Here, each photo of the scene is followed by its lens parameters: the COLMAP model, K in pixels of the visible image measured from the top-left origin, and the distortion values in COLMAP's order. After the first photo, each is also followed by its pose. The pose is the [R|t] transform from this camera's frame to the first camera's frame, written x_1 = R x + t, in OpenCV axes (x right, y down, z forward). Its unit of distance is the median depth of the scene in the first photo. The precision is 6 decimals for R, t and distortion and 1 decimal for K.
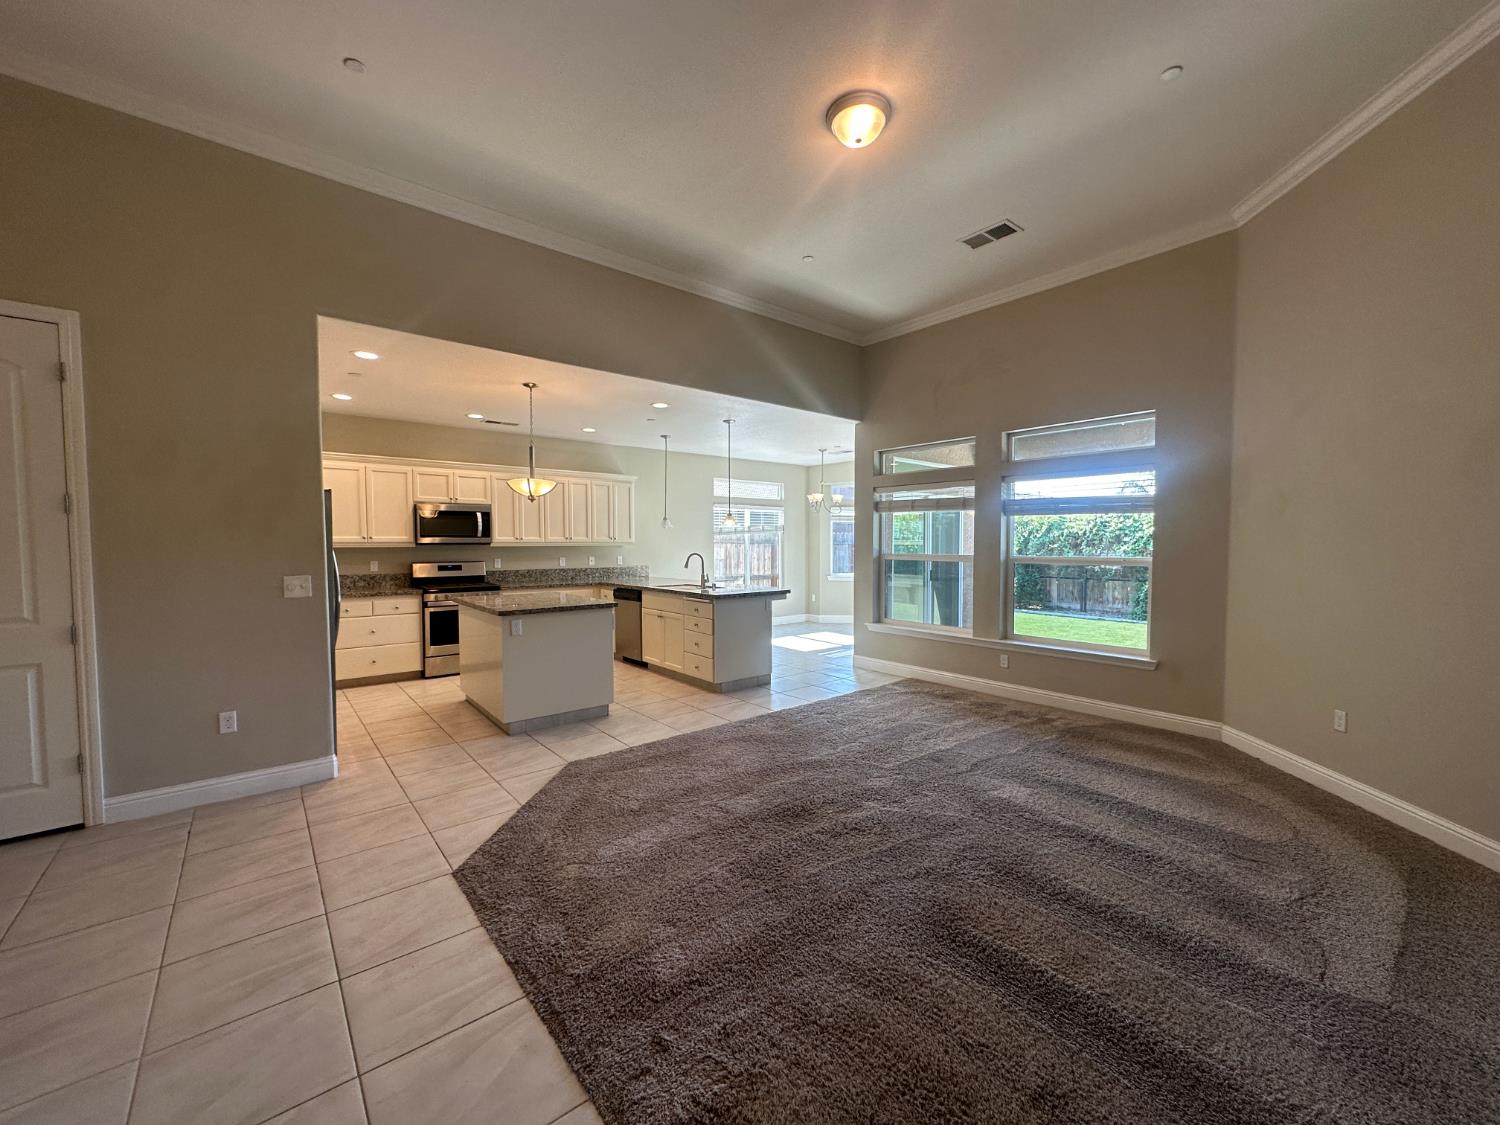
lens RADIAL K [[597.6, 0, 750.8], [0, 597.6, 563.9], [0, 0, 1]] dist [-0.004585, 0.000673]
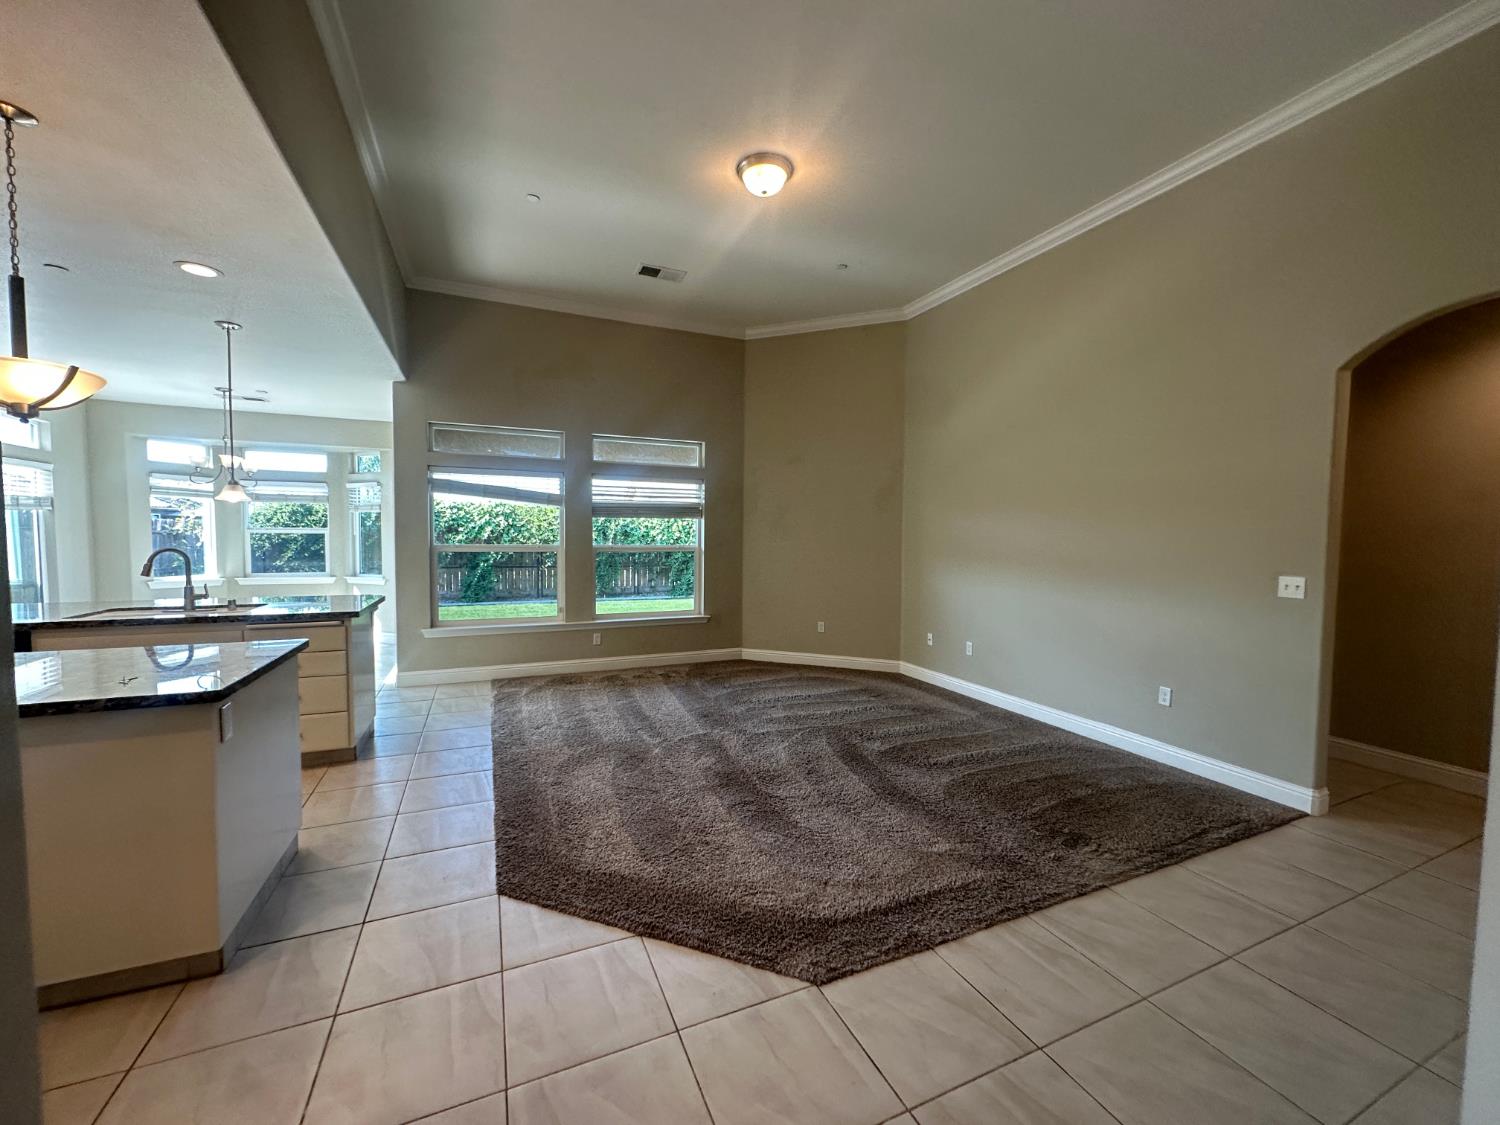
lens RADIAL K [[597.6, 0, 750.8], [0, 597.6, 563.9], [0, 0, 1]] dist [-0.004585, 0.000673]
pose [[0.276617, -0.043198, 0.960009, -0.536420], [0.024258, 0.998985, 0.037962, -0.013268], [-0.960674, 0.012787, 0.277384, 0.387000]]
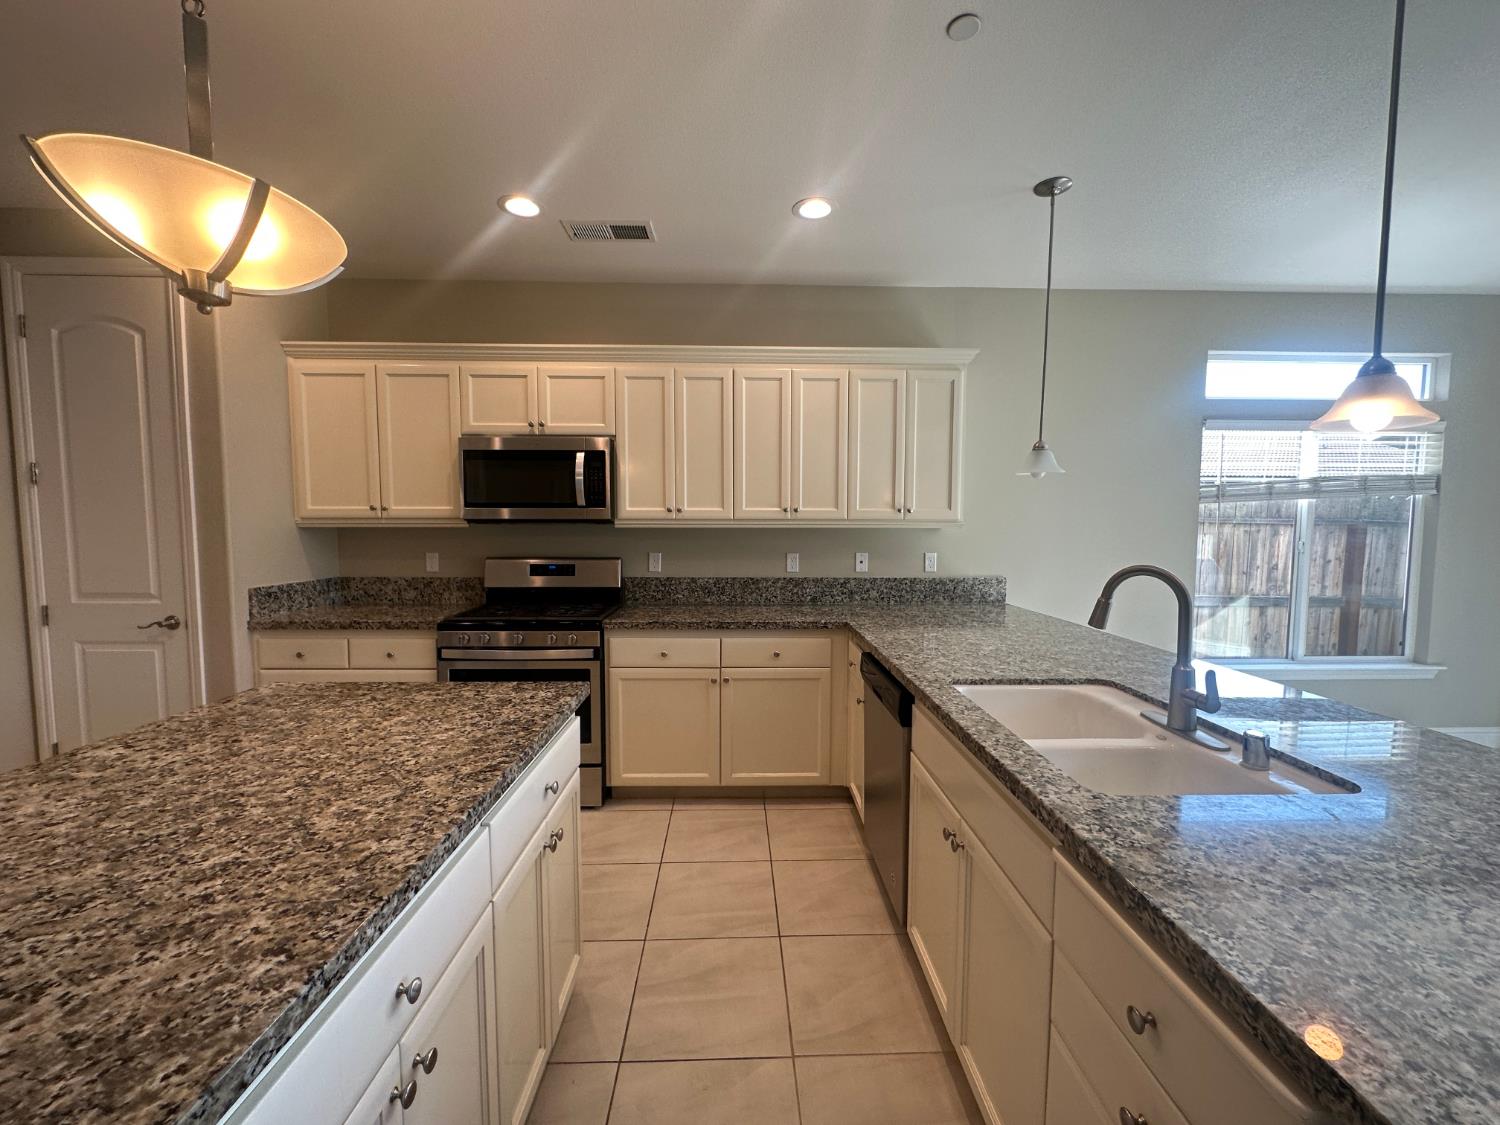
lens RADIAL K [[597.6, 0, 750.8], [0, 597.6, 563.9], [0, 0, 1]] dist [-0.004585, 0.000673]
pose [[0.787038, 0.047671, -0.615060, -0.083026], [-0.027000, 0.998716, 0.042856, -0.028279], [0.616313, -0.017123, 0.787315, 0.838093]]
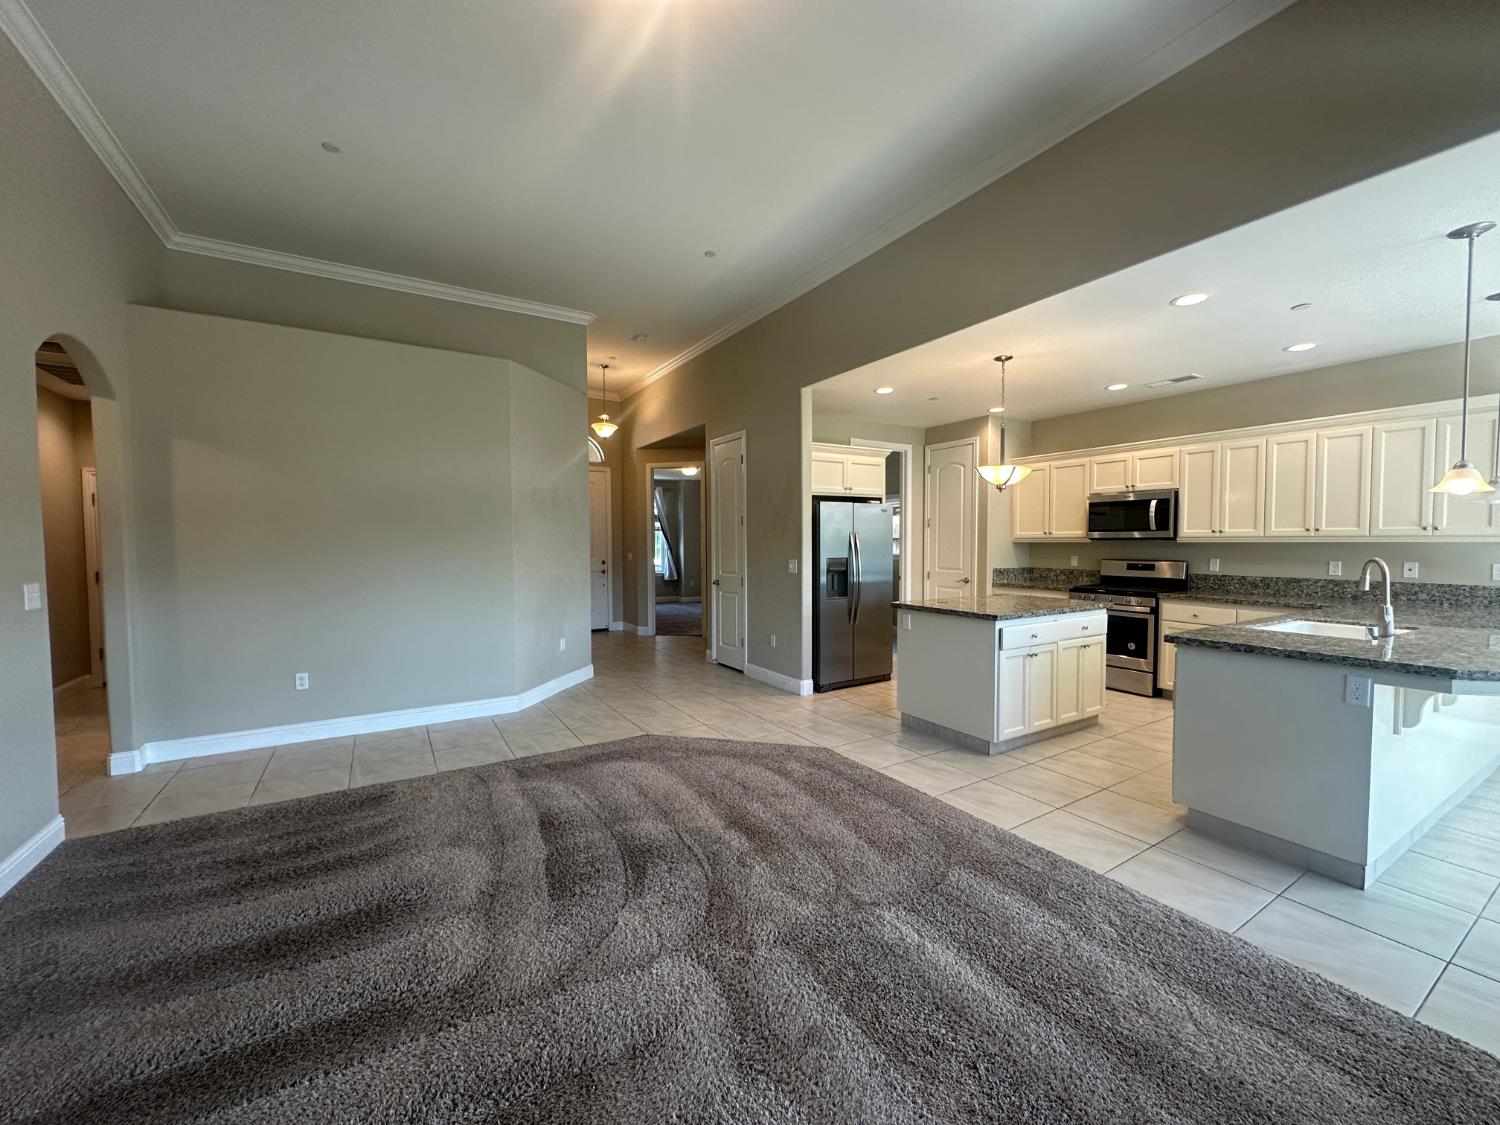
lens RADIAL K [[597.6, 0, 750.8], [0, 597.6, 563.9], [0, 0, 1]] dist [-0.004585, 0.000673]
pose [[-0.144716, 0.040594, -0.988640, 0.493273], [-0.031975, 0.998444, 0.045677, -0.022199], [0.988956, 0.038222, -0.143193, 0.672561]]
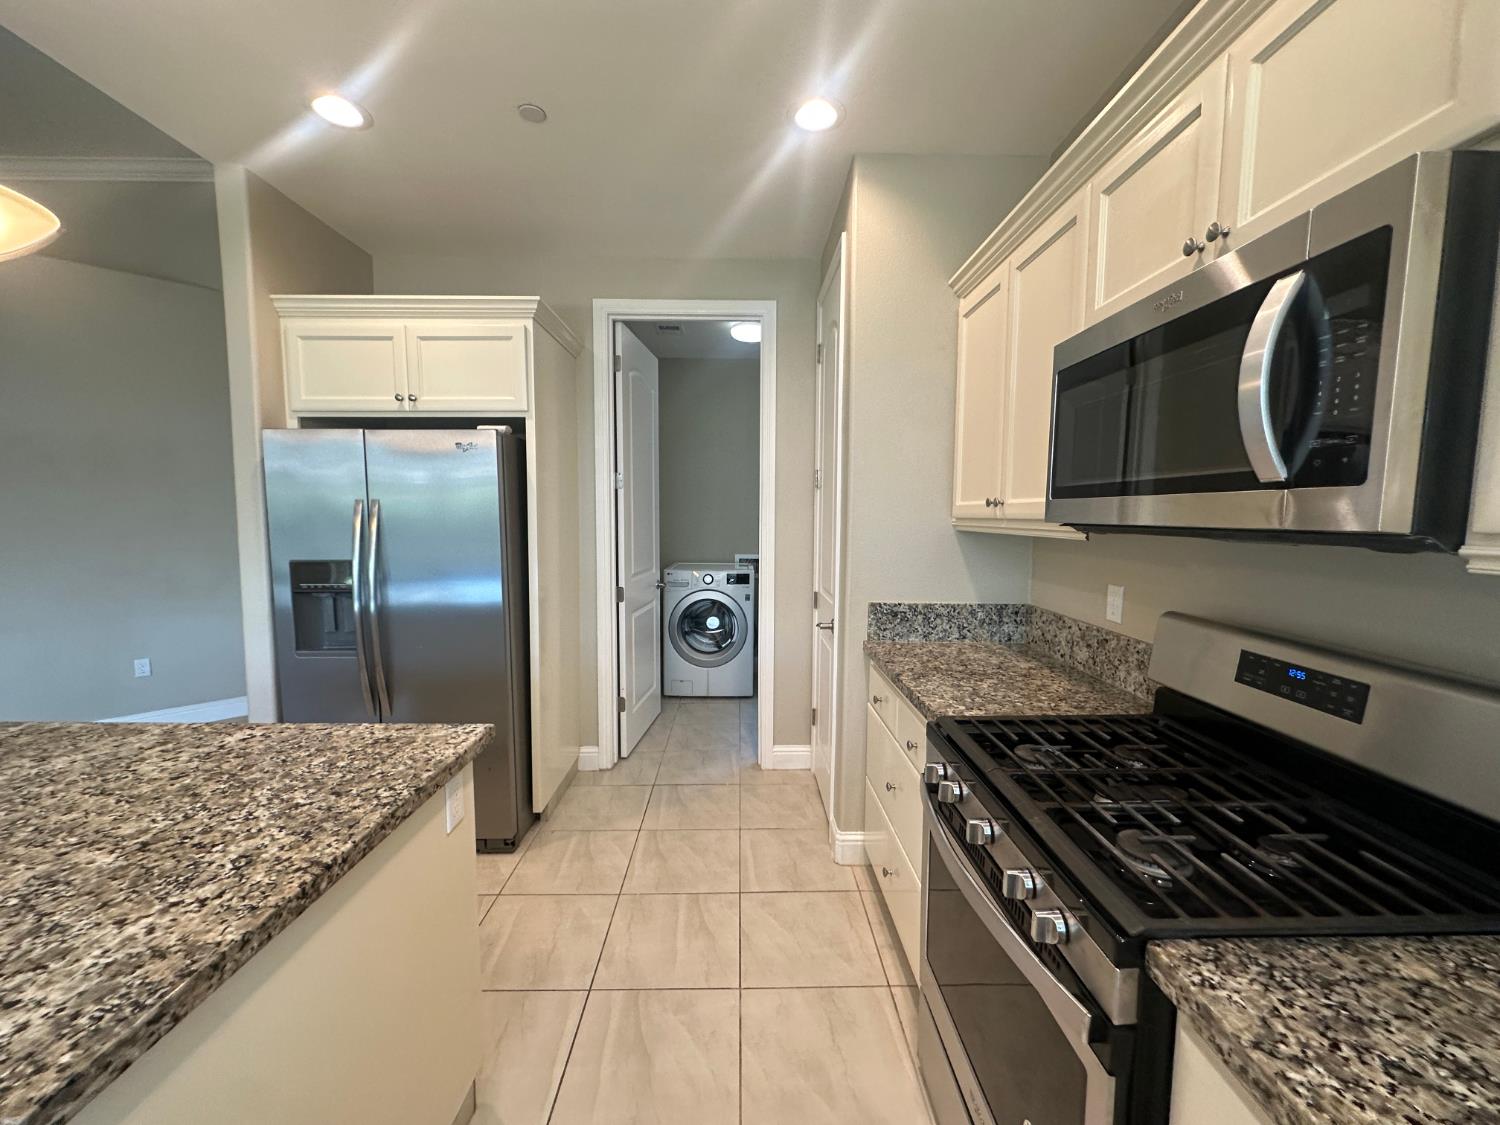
lens RADIAL K [[597.6, 0, 750.8], [0, 597.6, 563.9], [0, 0, 1]] dist [-0.004585, 0.000673]
pose [[-0.628639, 0.066600, -0.774840, -0.340996], [-0.032052, 0.993261, 0.111379, -0.045237], [0.777036, 0.094852, -0.622268, 1.157174]]
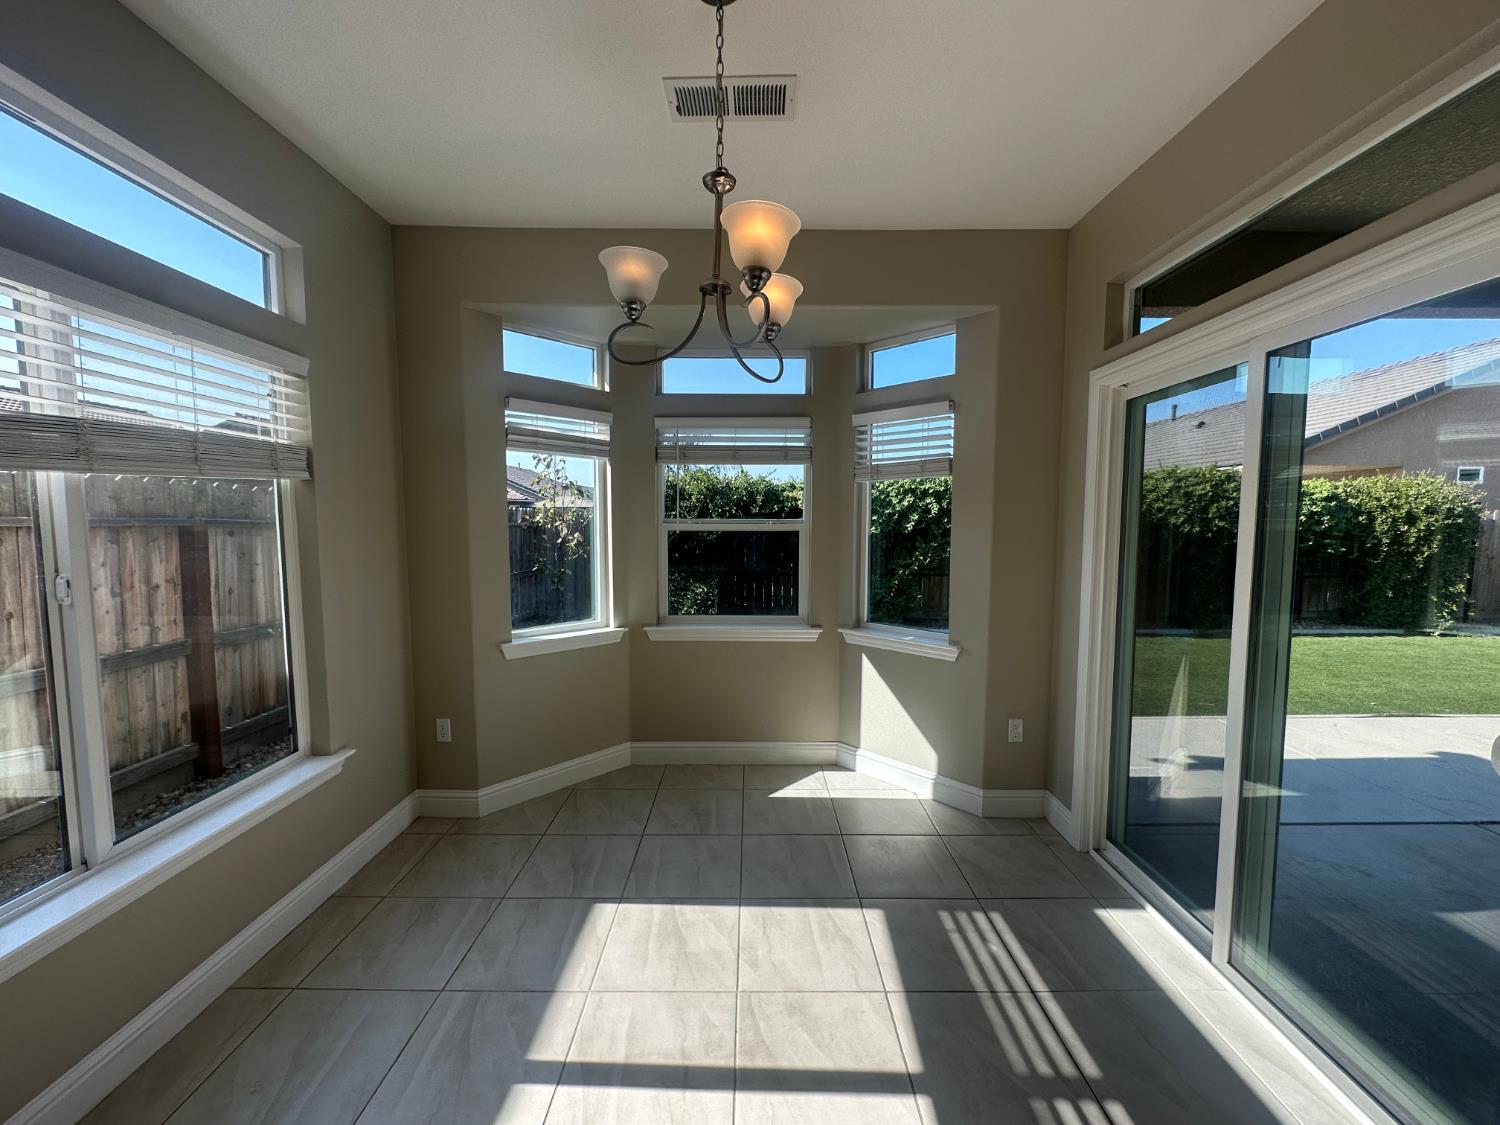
lens RADIAL K [[597.6, 0, 750.8], [0, 597.6, 563.9], [0, 0, 1]] dist [-0.004585, 0.000673]
pose [[0.637972, -0.055551, 0.768053, -0.018914], [0.024792, 0.998359, 0.051615, -0.053054], [-0.769660, -0.013887, 0.638303, 1.318333]]
